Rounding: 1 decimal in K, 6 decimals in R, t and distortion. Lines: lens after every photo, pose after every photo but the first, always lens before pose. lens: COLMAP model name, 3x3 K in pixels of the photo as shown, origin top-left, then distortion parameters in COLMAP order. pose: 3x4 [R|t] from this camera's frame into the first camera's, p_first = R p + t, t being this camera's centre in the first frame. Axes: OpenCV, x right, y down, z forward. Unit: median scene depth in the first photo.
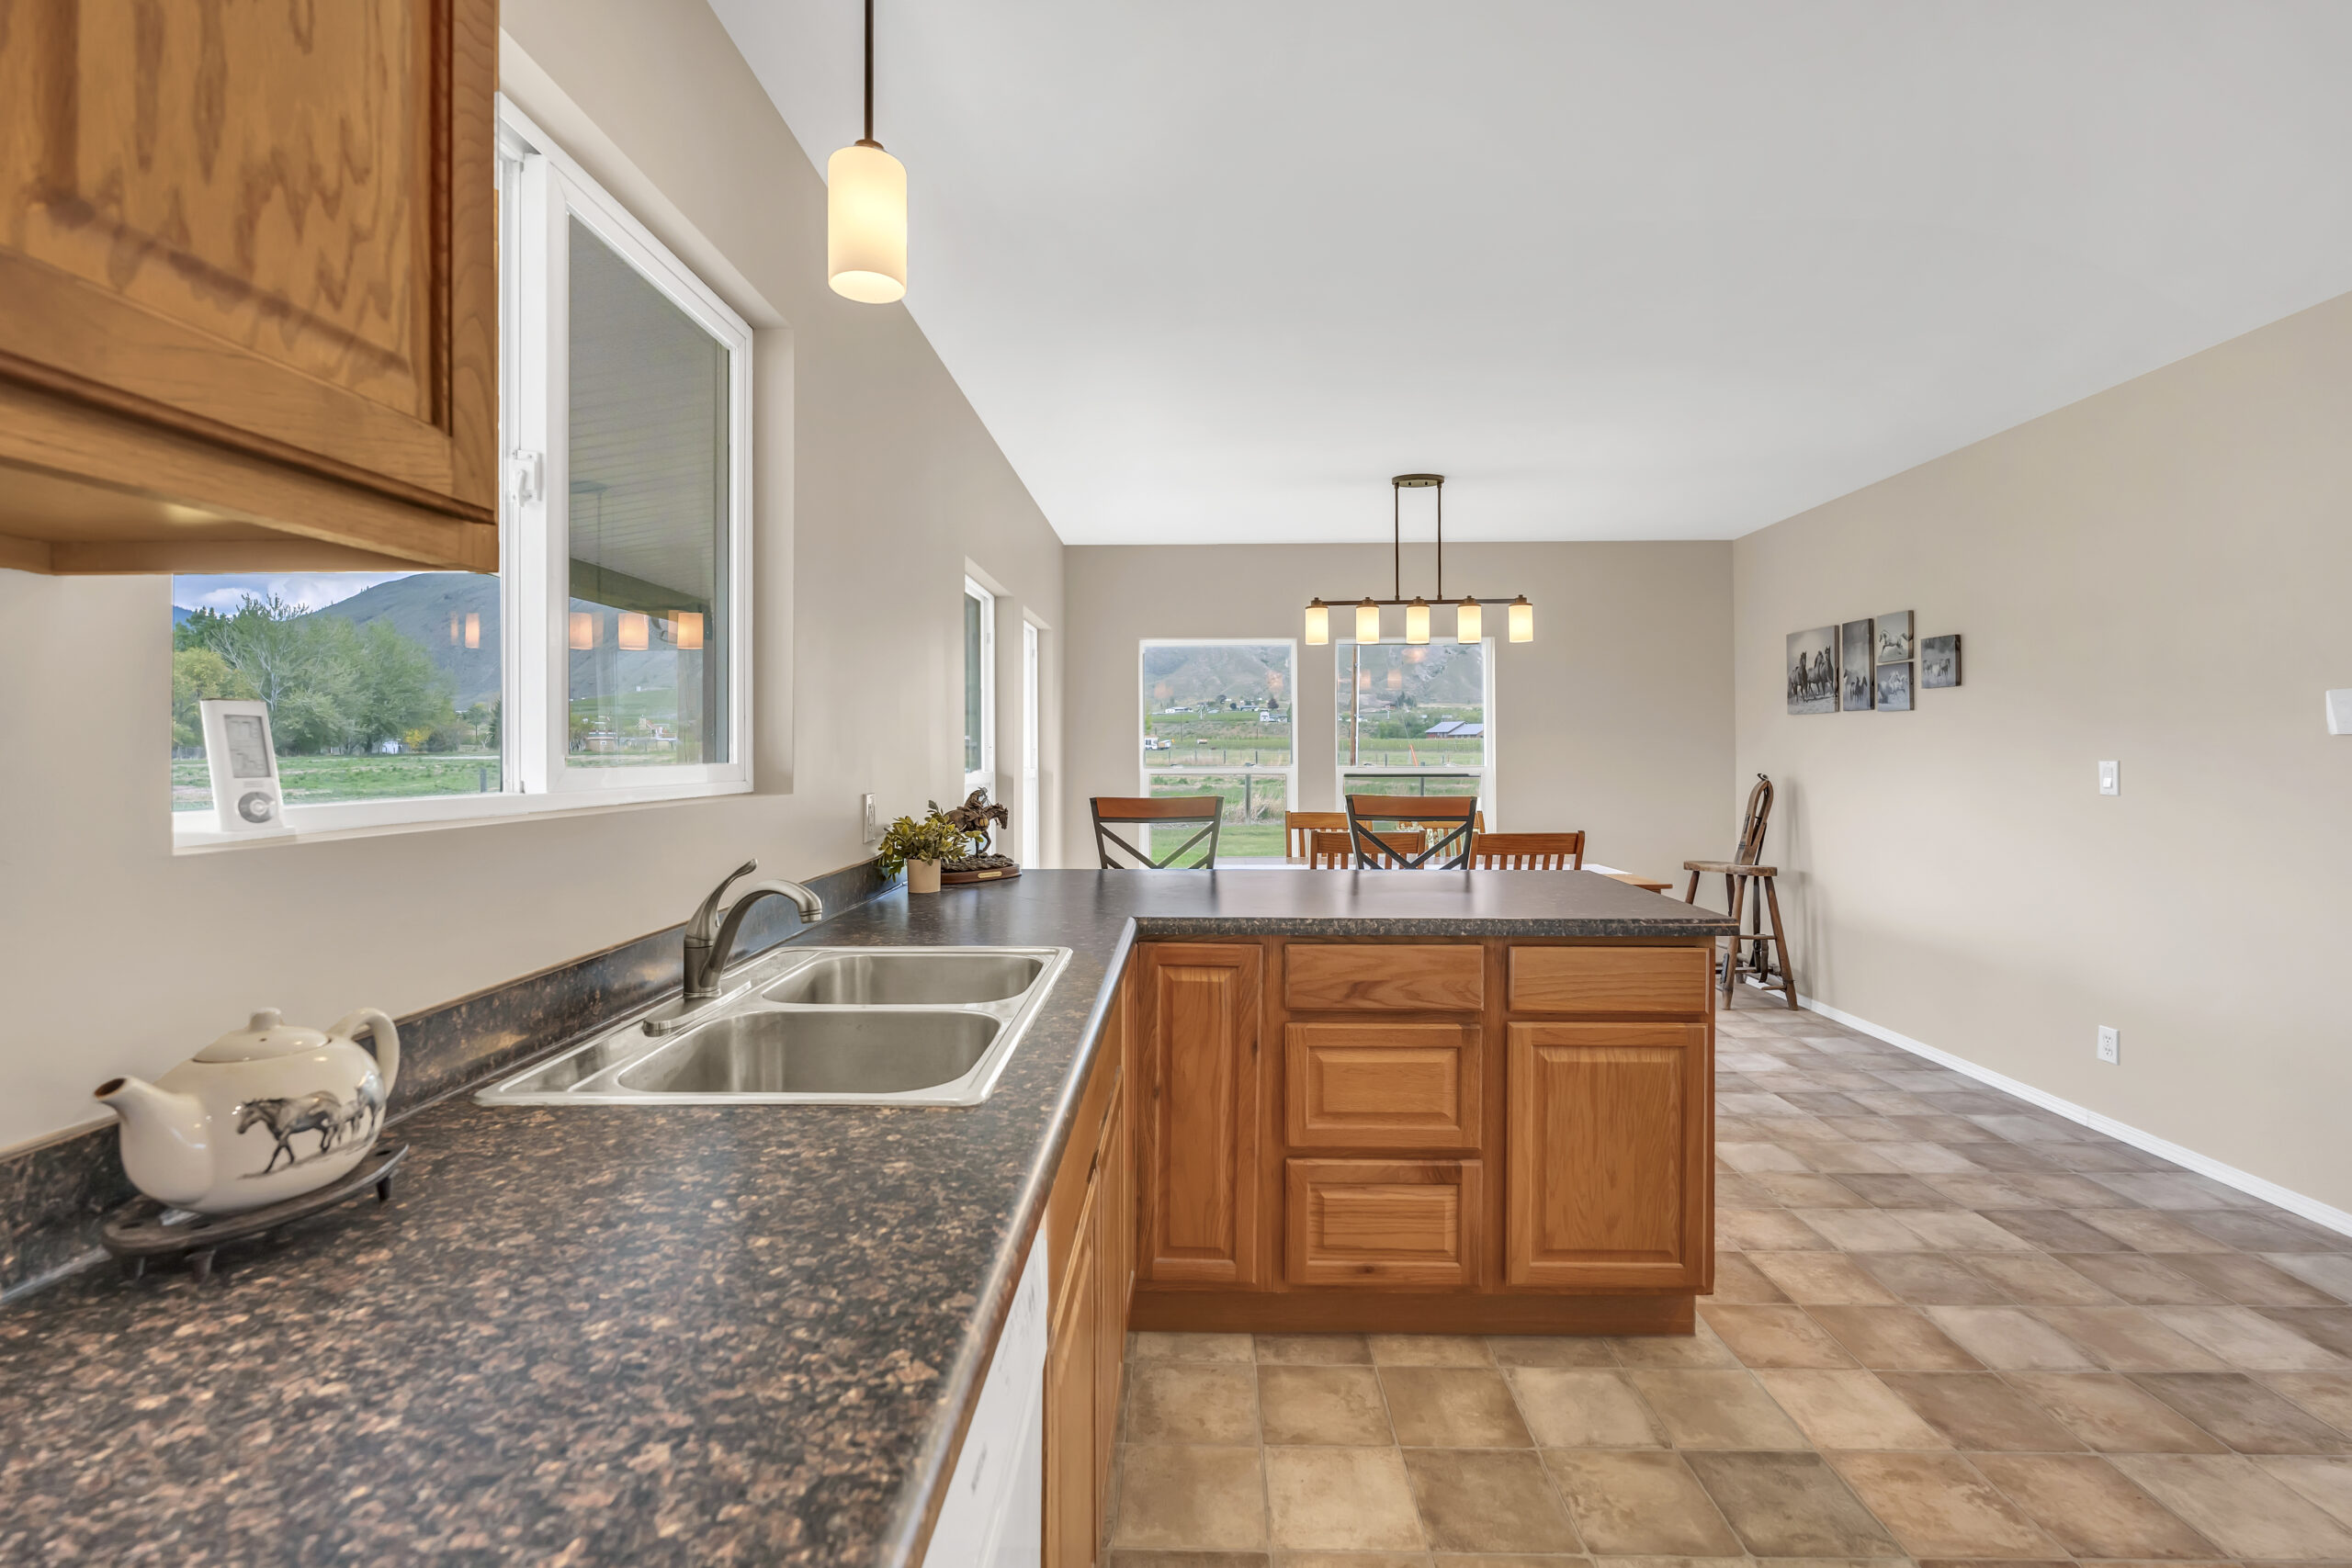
lens RADIAL K [[1041.3, 0, 1181.0], [0, 1041.3, 760.0], [0, 0, 1]] dist [-0.004520, -0.000958]
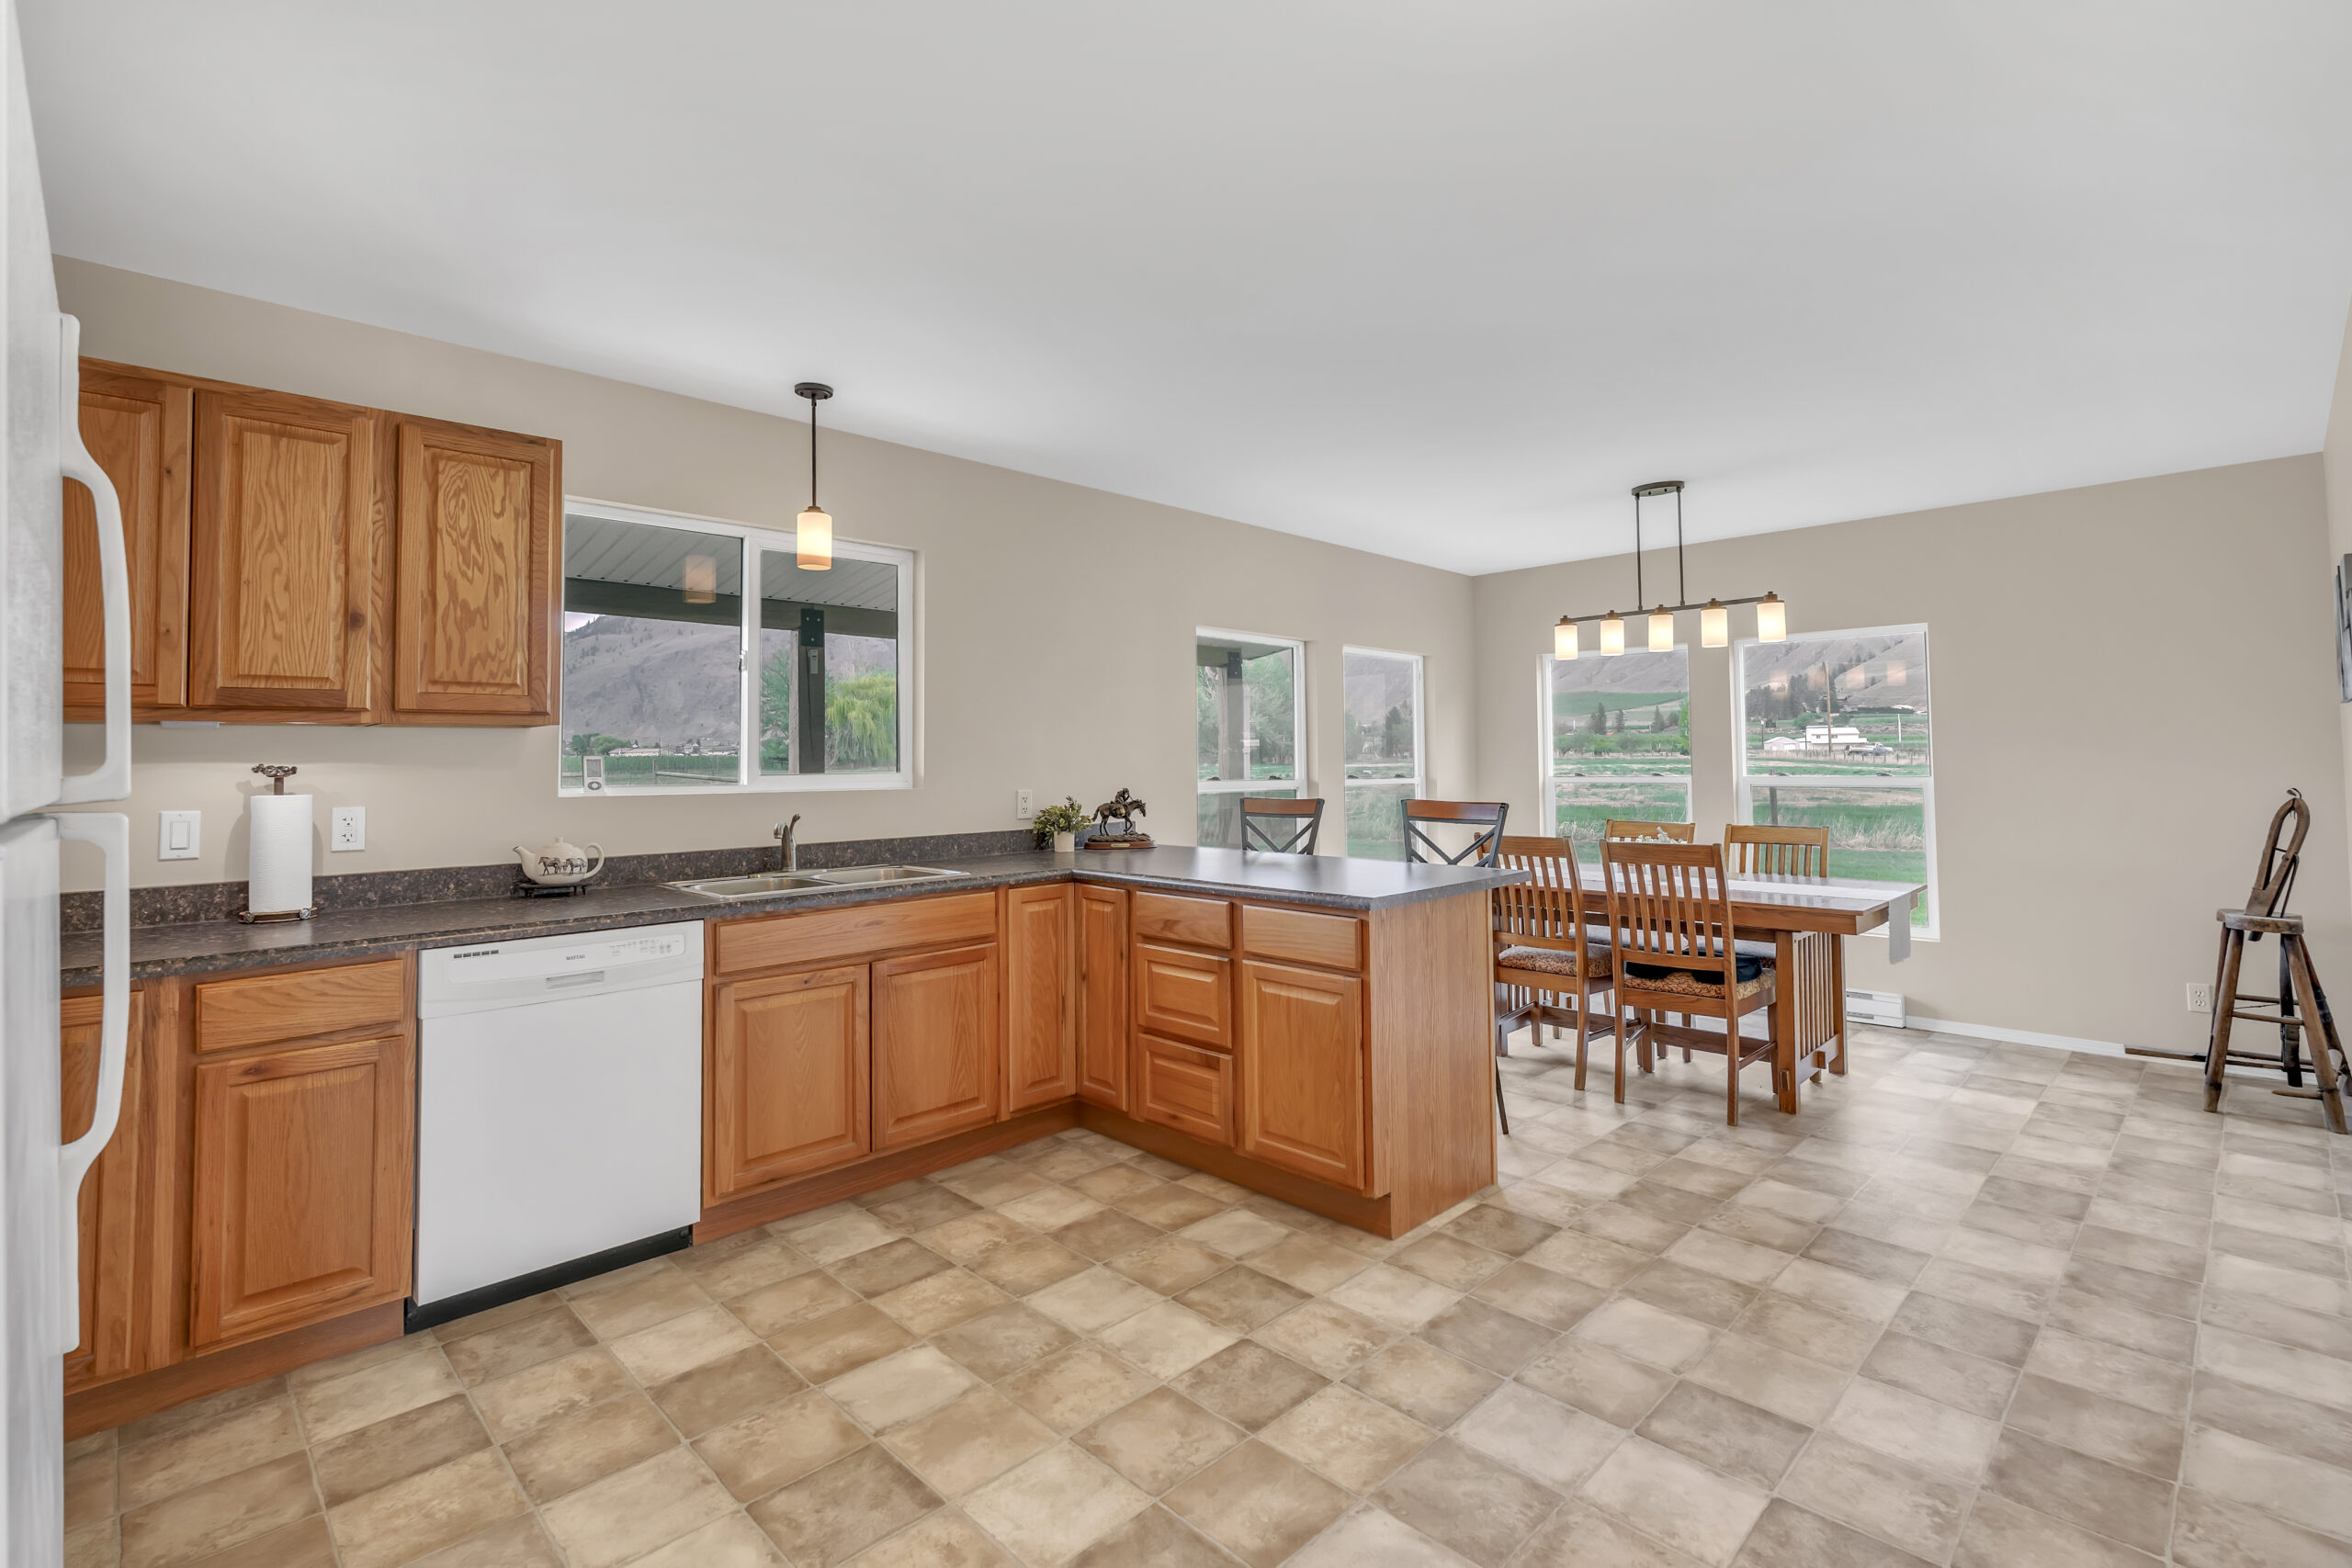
lens RADIAL K [[1041.3, 0, 1180.2], [0, 1041.3, 749.7], [0, 0, 1]] dist [-0.004520, -0.000958]
pose [[0.719979, -0.014446, -0.693846, 1.214190], [0.002851, 0.999836, -0.017858, -0.004228], [0.693990, 0.010879, 0.719902, -0.064294]]
